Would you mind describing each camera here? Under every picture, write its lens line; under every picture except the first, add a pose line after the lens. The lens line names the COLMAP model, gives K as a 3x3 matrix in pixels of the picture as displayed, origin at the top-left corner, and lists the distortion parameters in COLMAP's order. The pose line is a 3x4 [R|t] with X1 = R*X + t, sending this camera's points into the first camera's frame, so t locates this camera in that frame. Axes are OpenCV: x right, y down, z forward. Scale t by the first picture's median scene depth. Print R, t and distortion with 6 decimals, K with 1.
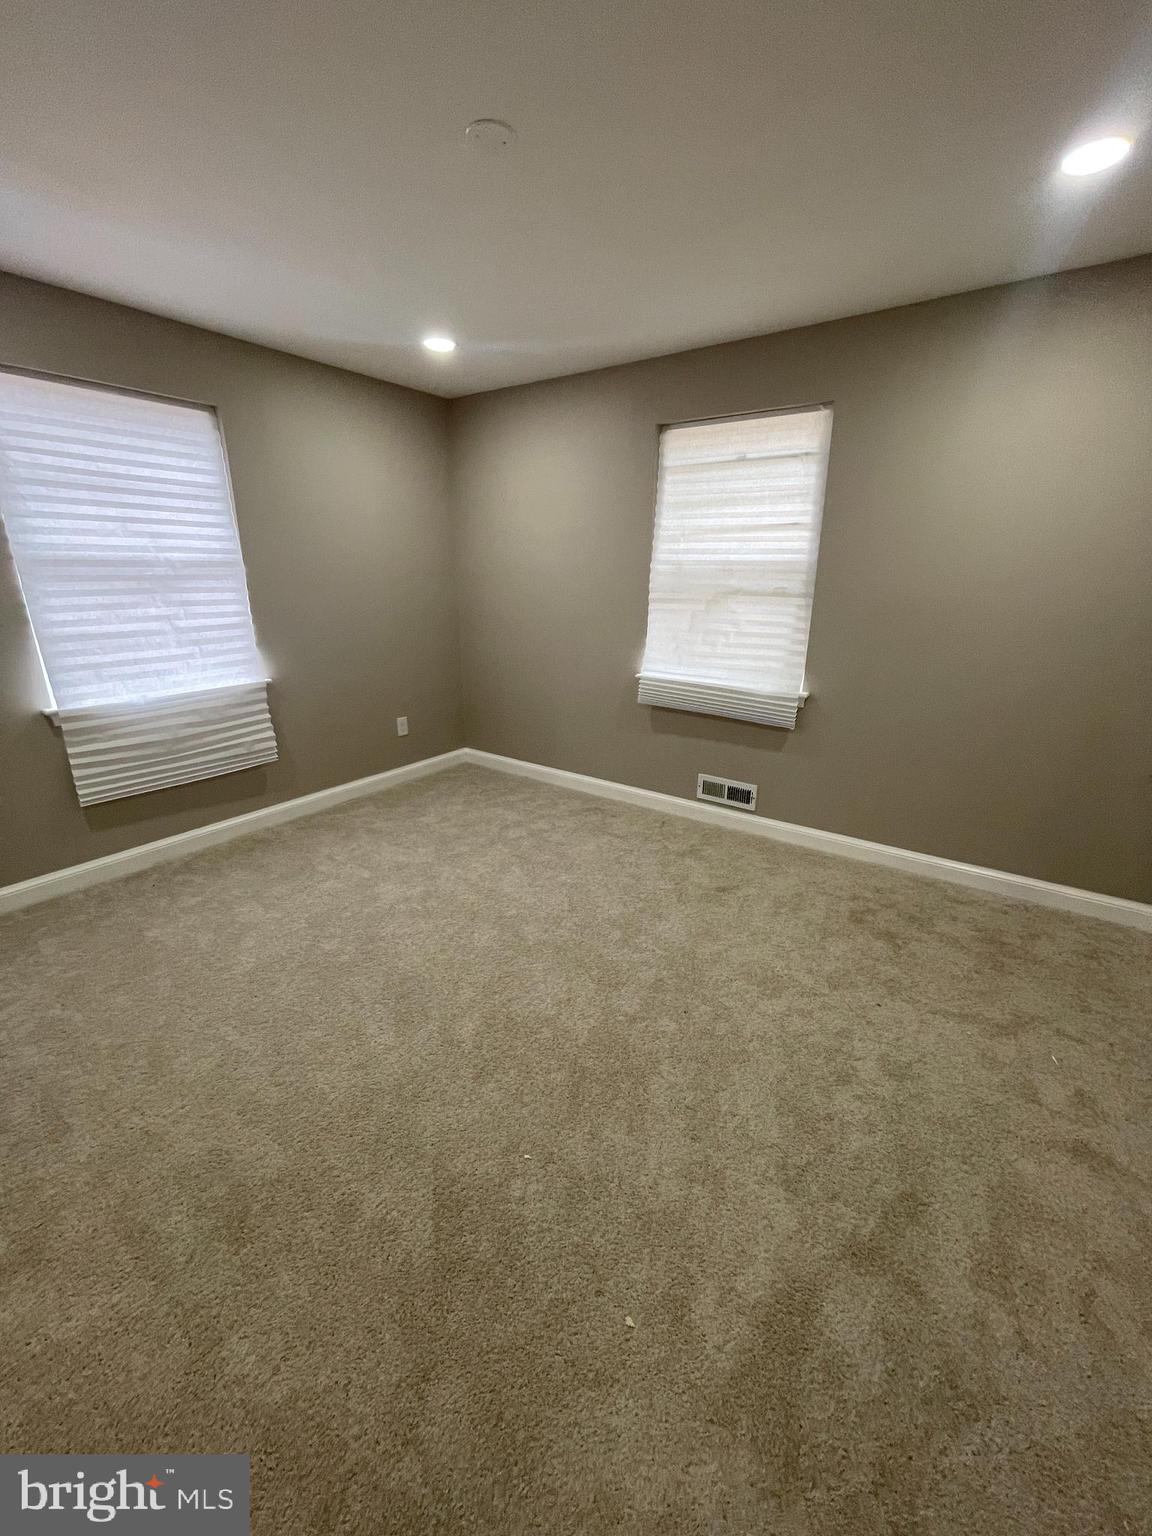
lens RADIAL K [[623.8, 0, 576.0], [0, 623.8, 768.0], [0, 0, 1]] dist [-0.000595, -0.000517]
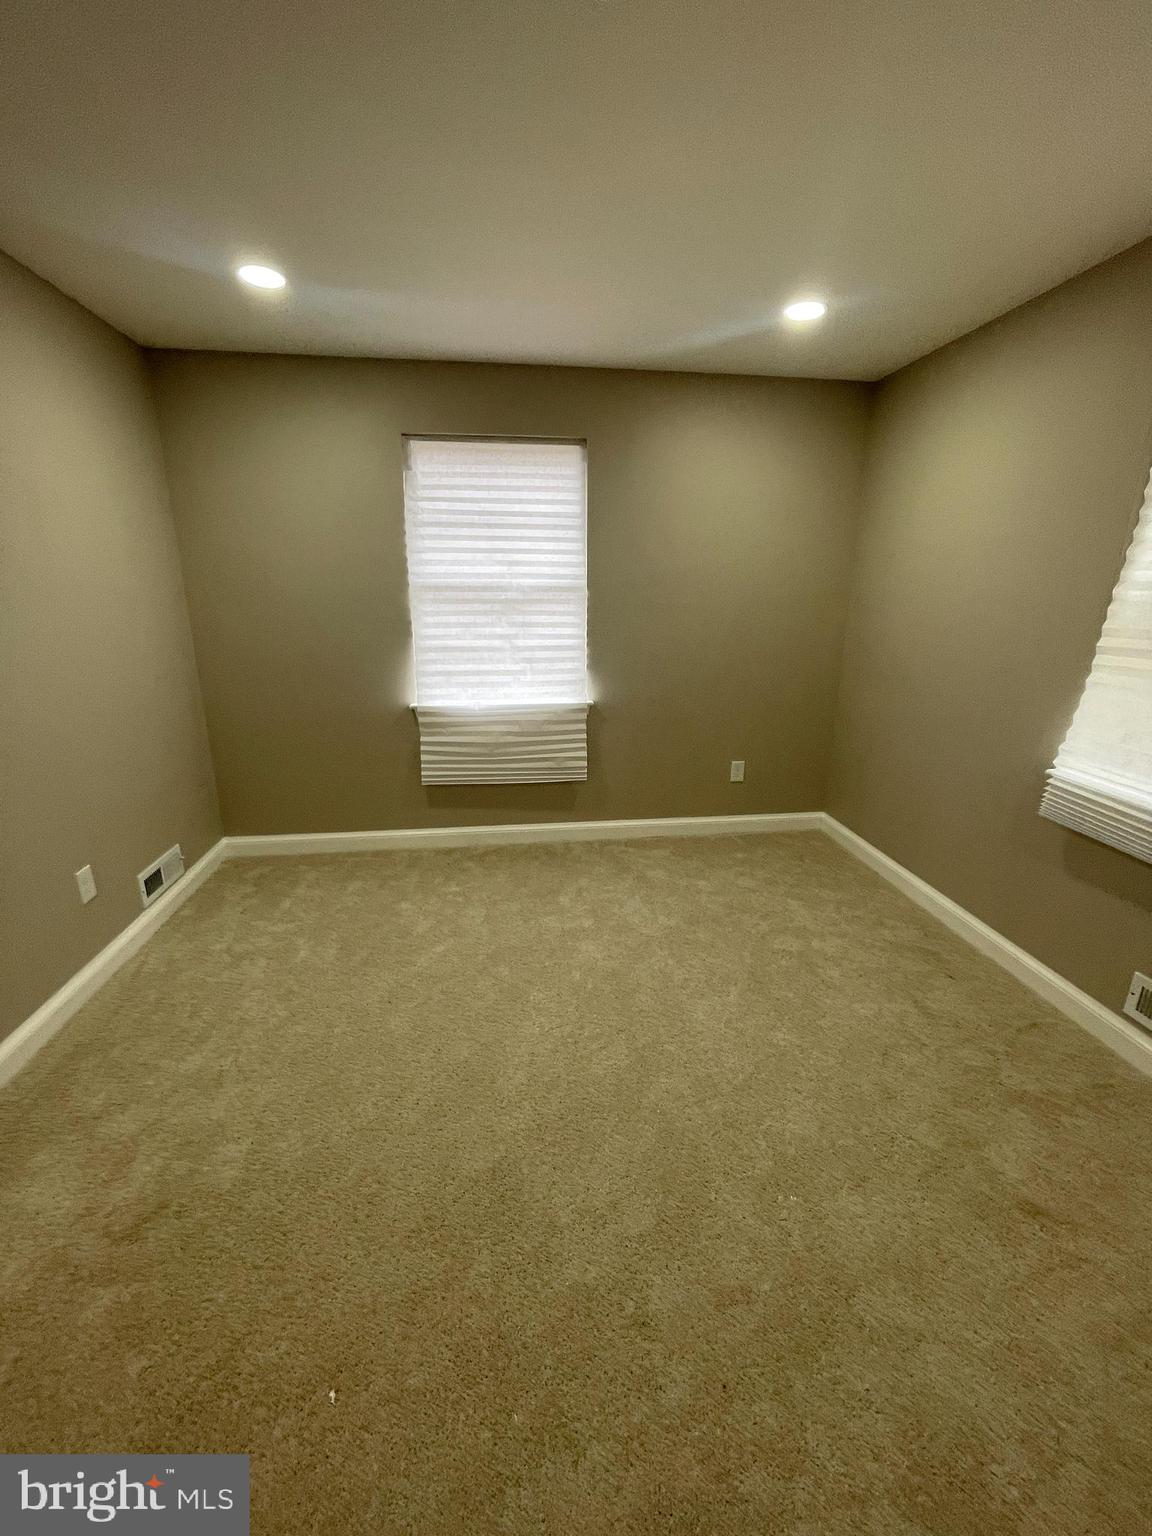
lens RADIAL K [[623.8, 0, 576.0], [0, 623.8, 768.0], [0, 0, 1]] dist [-0.000595, -0.000517]
pose [[0.683078, 0.201588, -0.701973, 0.251138], [-0.222699, 0.972870, 0.062677, -0.106122], [0.695564, 0.113515, 0.709440, 0.309542]]
